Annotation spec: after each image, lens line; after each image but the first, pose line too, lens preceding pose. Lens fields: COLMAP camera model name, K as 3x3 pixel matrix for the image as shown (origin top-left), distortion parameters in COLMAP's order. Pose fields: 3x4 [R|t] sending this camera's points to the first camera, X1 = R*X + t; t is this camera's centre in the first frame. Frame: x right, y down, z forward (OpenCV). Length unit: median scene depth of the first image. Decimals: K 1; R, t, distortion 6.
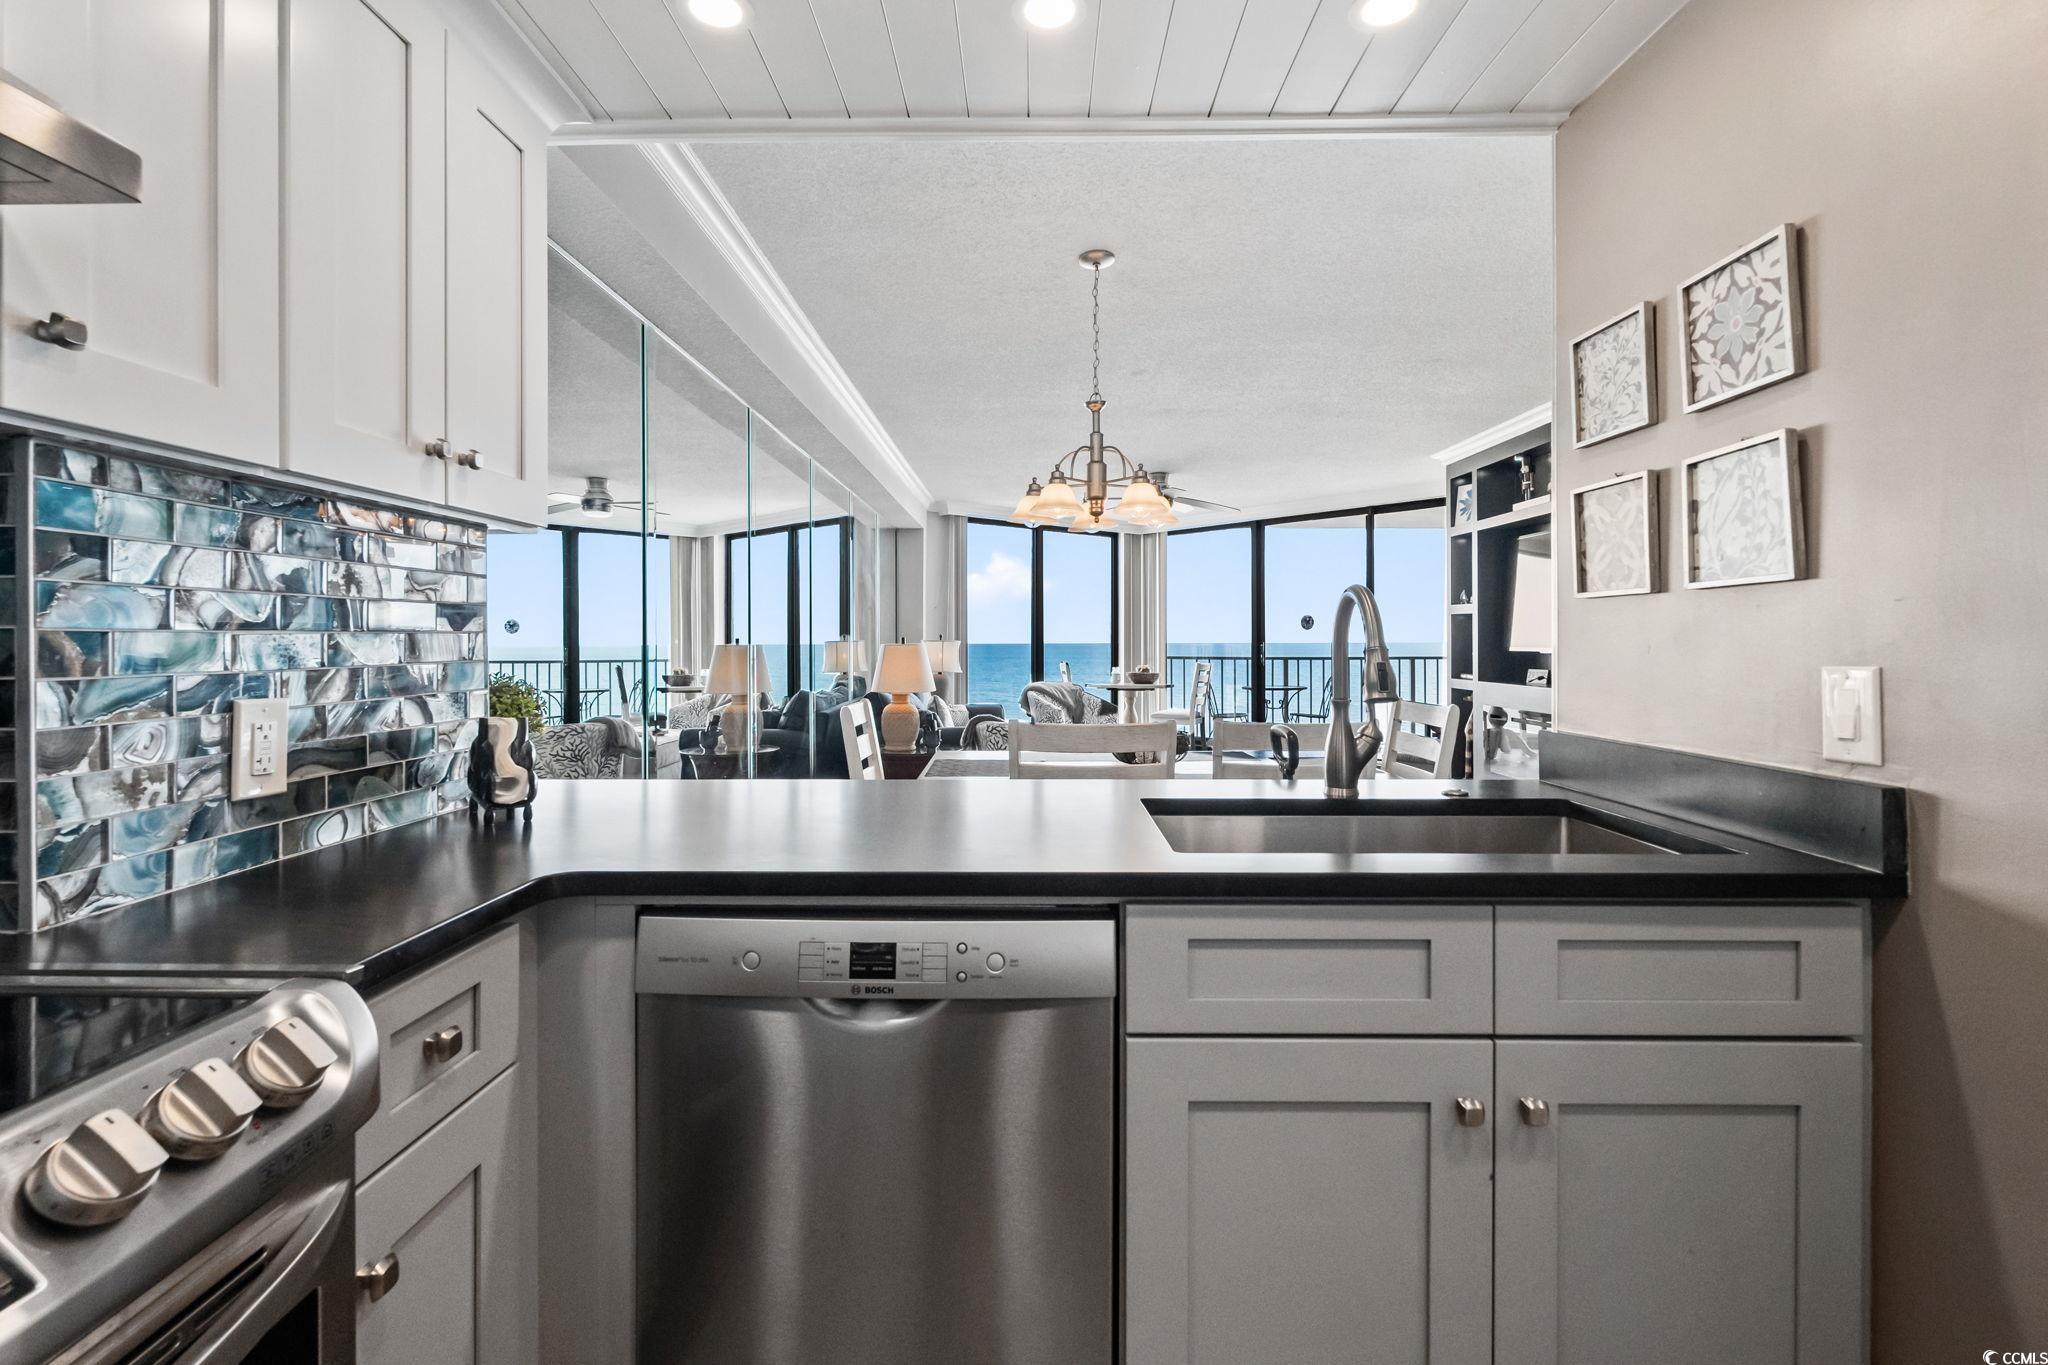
lens RADIAL K [[905.9, 0, 1013.1], [0, 905.9, 647.3], [0, 0, 1]] dist [-0.004307, 0.000116]
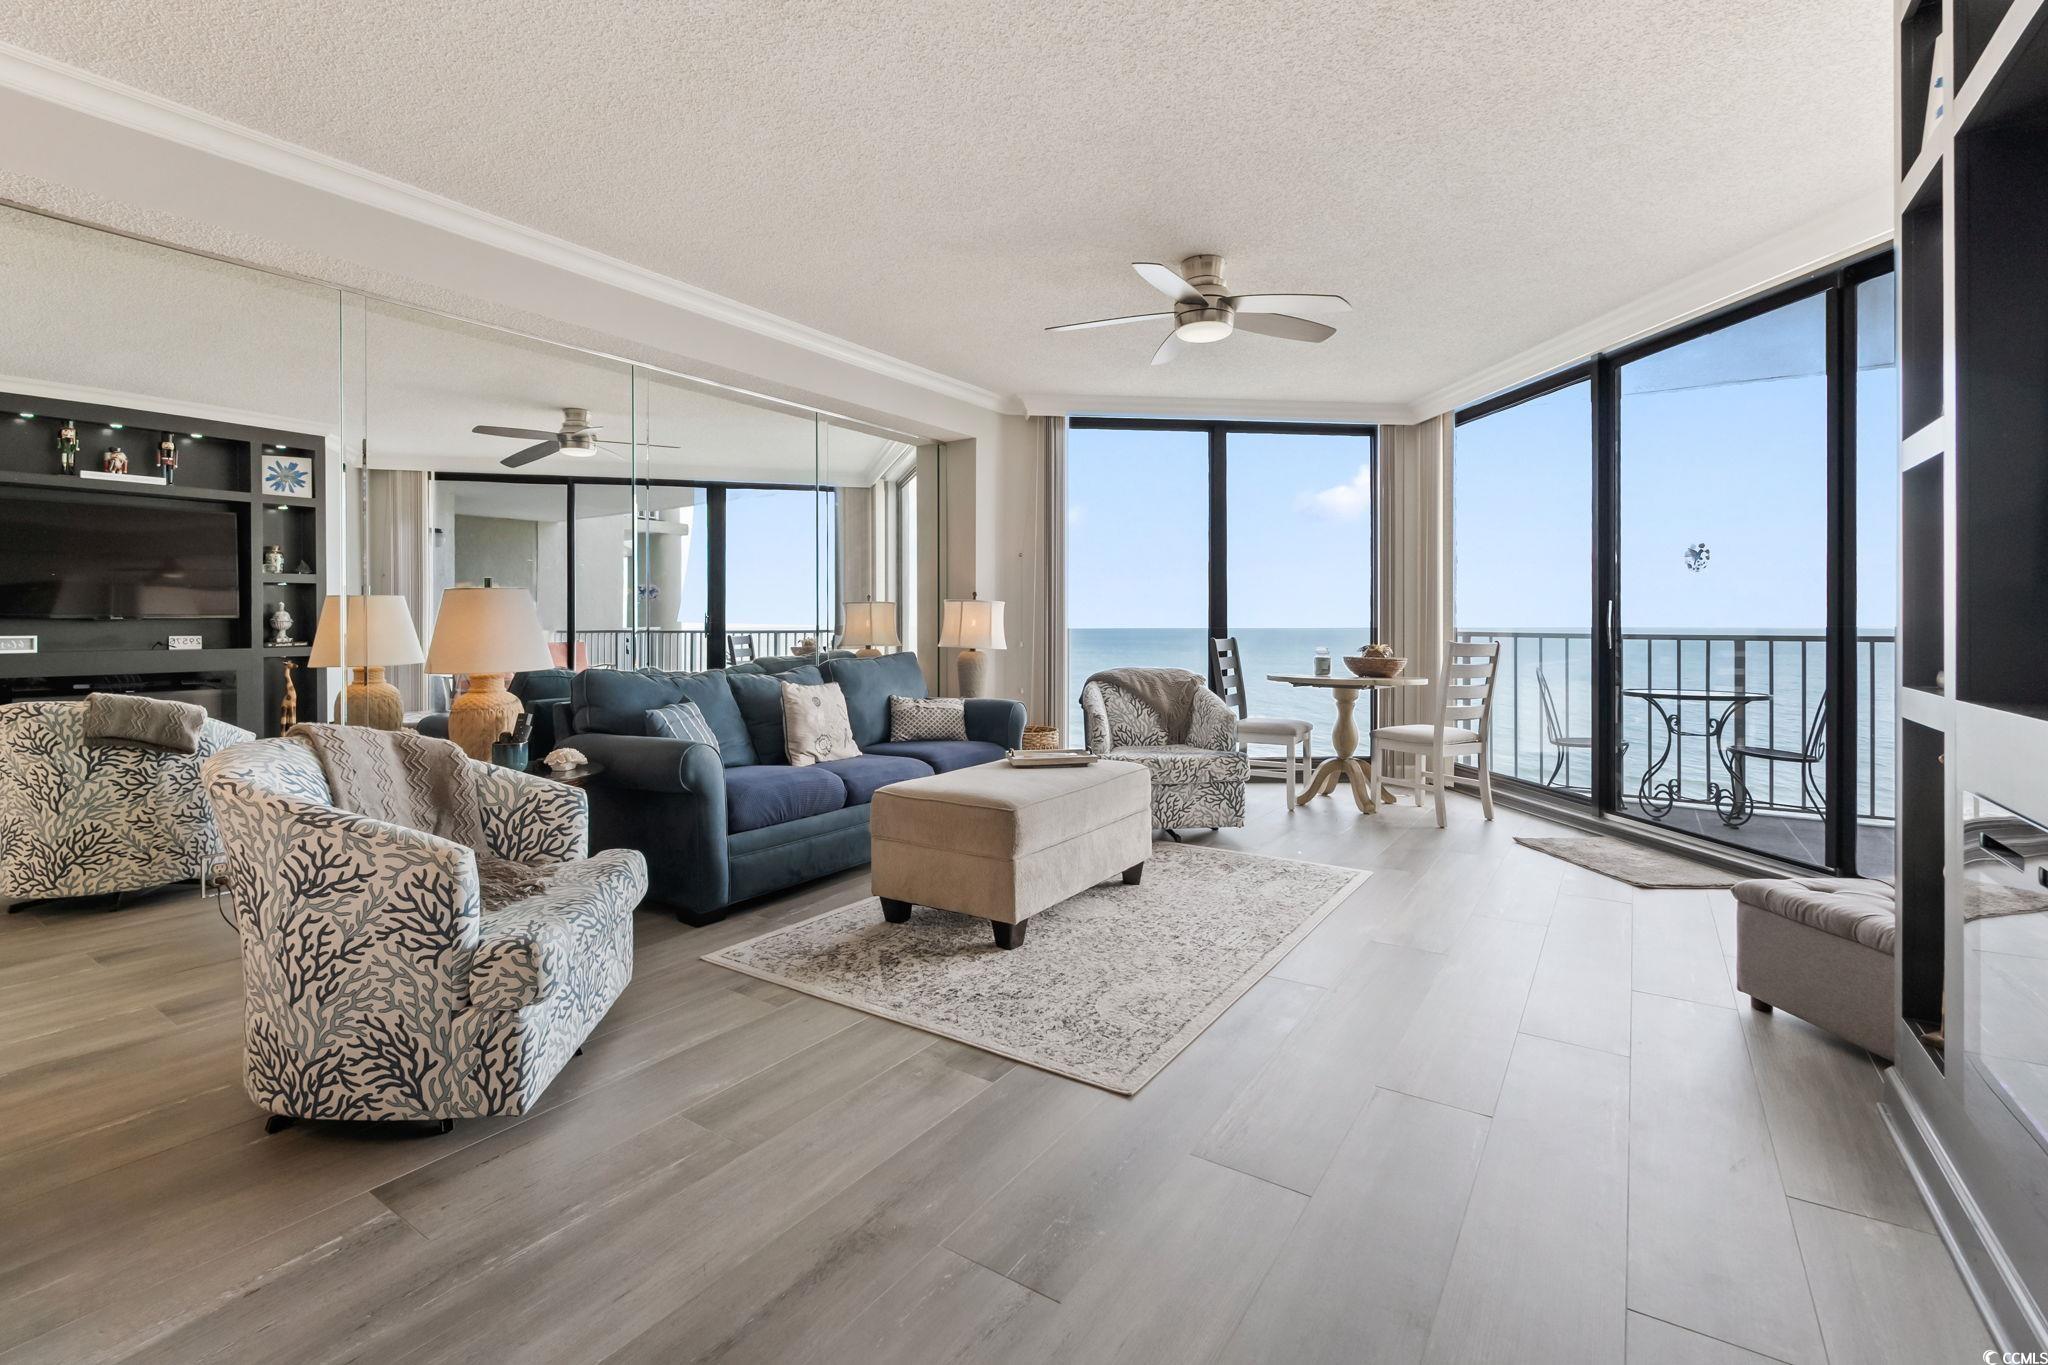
lens RADIAL K [[905.9, 0, 1022.5], [0, 905.9, 637.6], [0, 0, 1]] dist [-0.004307, 0.000116]
pose [[0.839845, 0.011388, -0.542707, 1.973429], [-0.007286, 0.999926, 0.009707, 0.080596], [0.542778, -0.004198, 0.839866, 2.907870]]
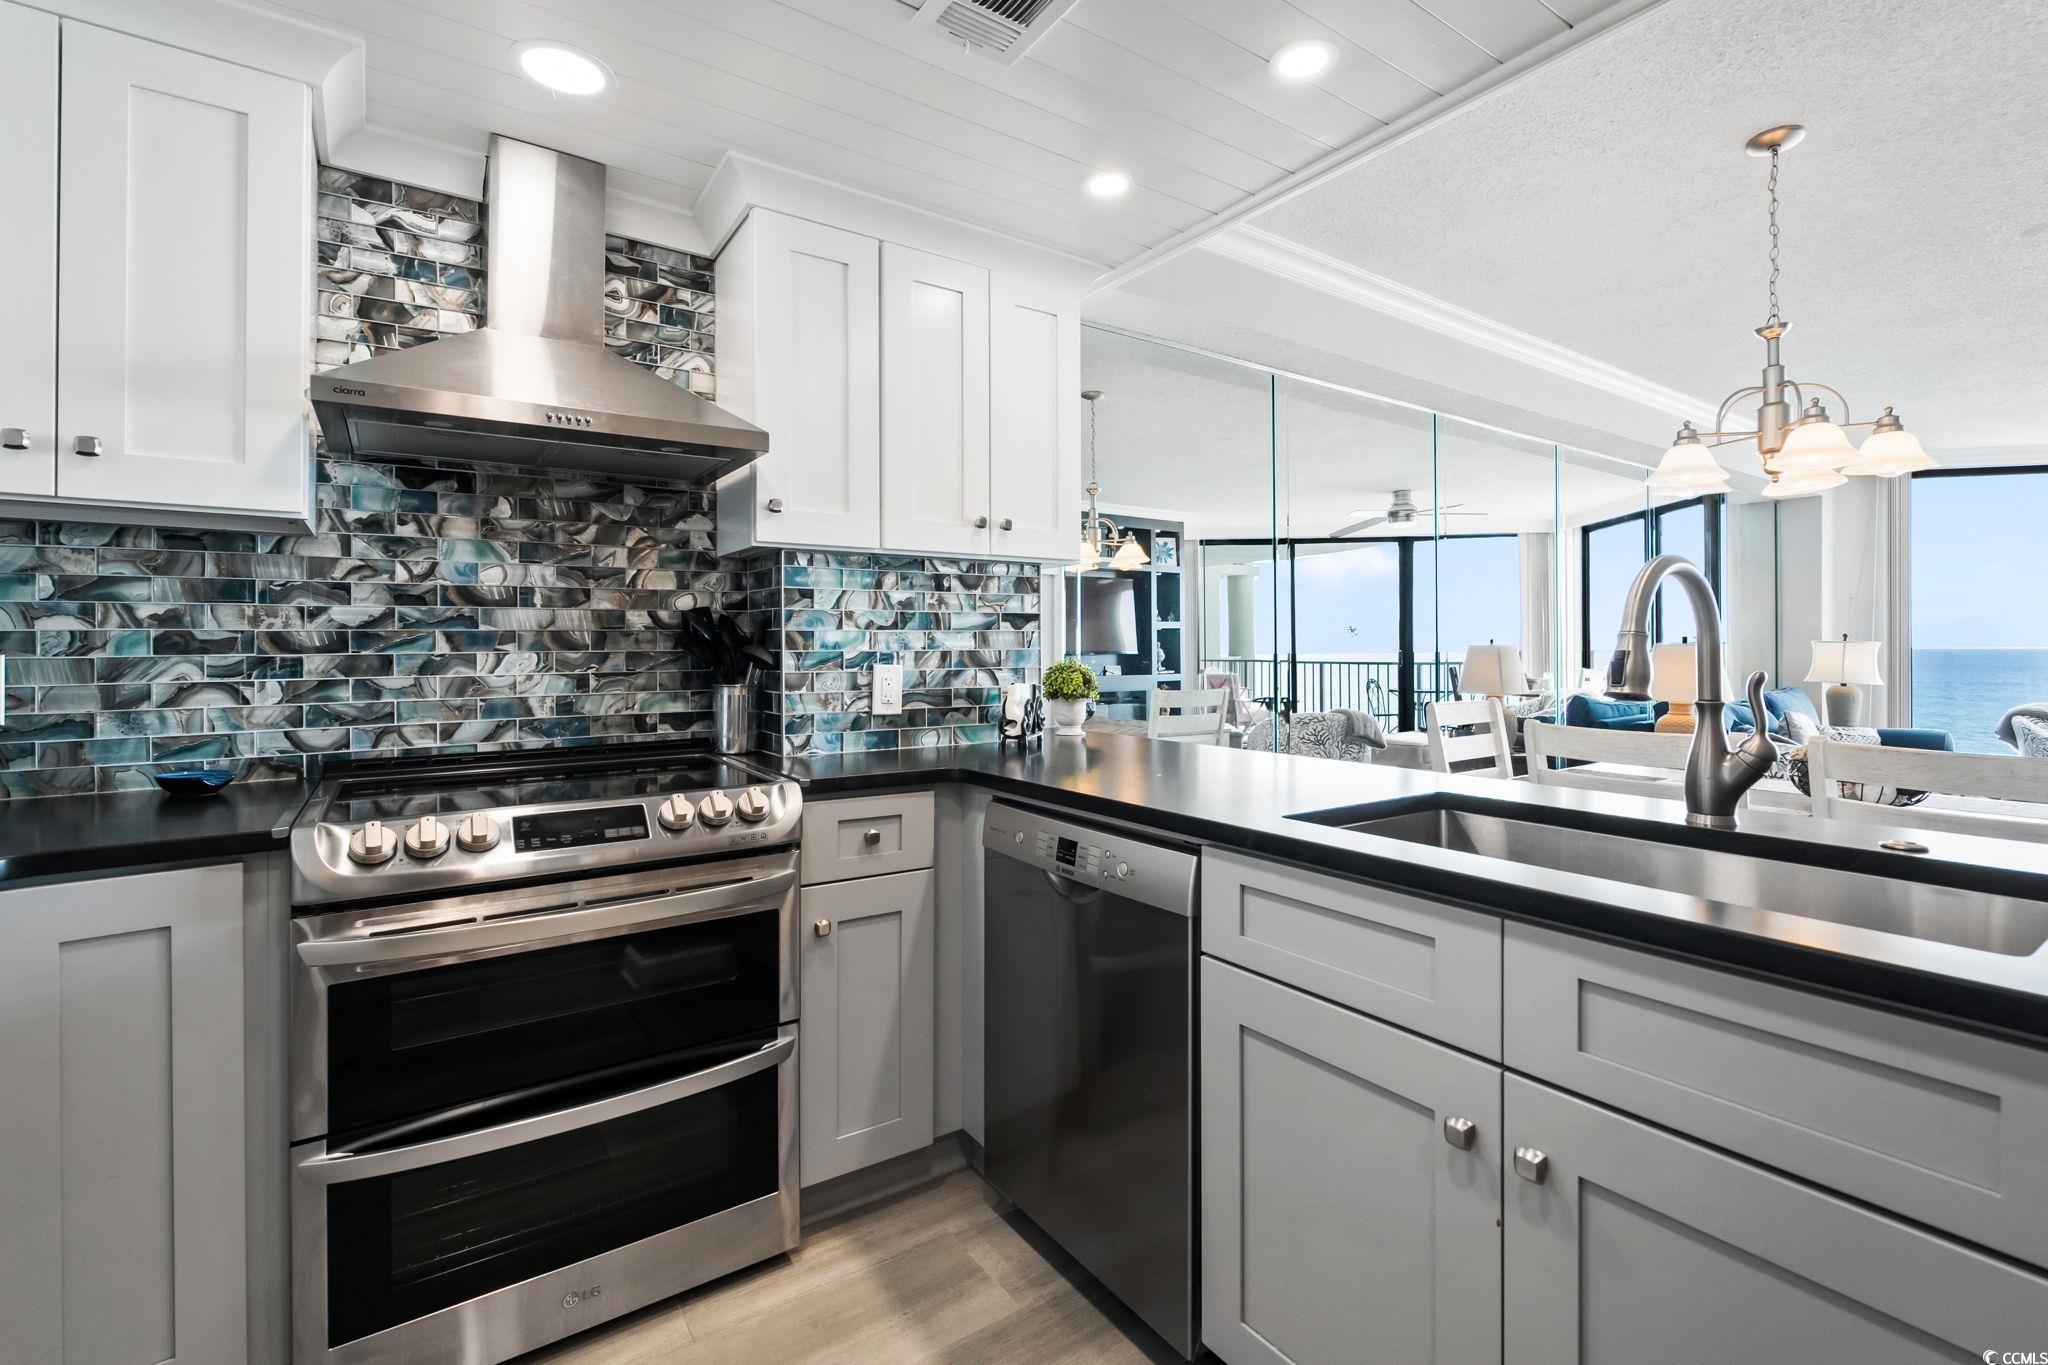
lens RADIAL K [[905.9, 0, 1028.5], [0, 905.9, 644.2], [0, 0, 1]] dist [-0.004307, 0.000116]
pose [[0.582549, -0.002470, -0.812791, 0.855525], [-0.004913, 0.999966, -0.006560, 0.021319], [0.812780, 0.007815, 0.582518, 0.089890]]
